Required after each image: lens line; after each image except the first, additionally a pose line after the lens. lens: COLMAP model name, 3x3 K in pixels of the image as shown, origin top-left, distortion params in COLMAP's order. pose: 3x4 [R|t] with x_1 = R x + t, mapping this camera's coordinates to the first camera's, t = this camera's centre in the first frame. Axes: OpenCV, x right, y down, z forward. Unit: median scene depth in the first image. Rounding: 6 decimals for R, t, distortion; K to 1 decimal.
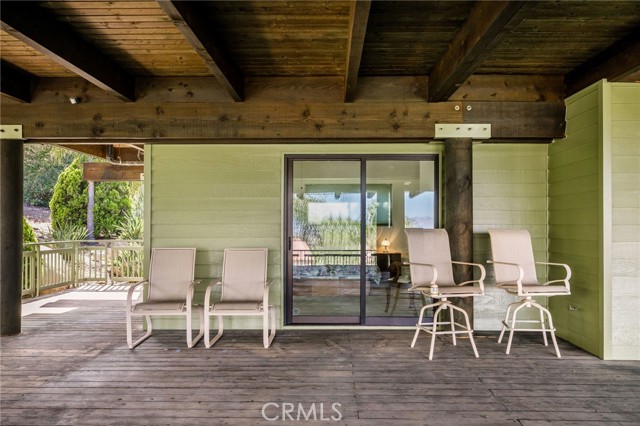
lens RADIAL K [[495.7, 0, 319.0], [0, 495.7, 210.8], [0, 0, 1]] dist [-0.025907, -0.000259]
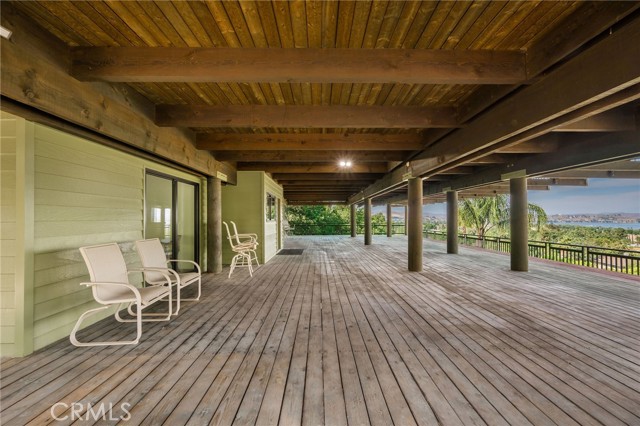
lens RADIAL K [[249.7, 0, 323.0], [0, 249.7, 216.0], [0, 0, 1]] dist [0.000920, 0.000176]
pose [[-0.039926, 0.006207, 0.999183, -0.876323], [-0.008632, 0.999941, -0.006557, 0.017110], [-0.999165, -0.008887, -0.039870, 0.625402]]
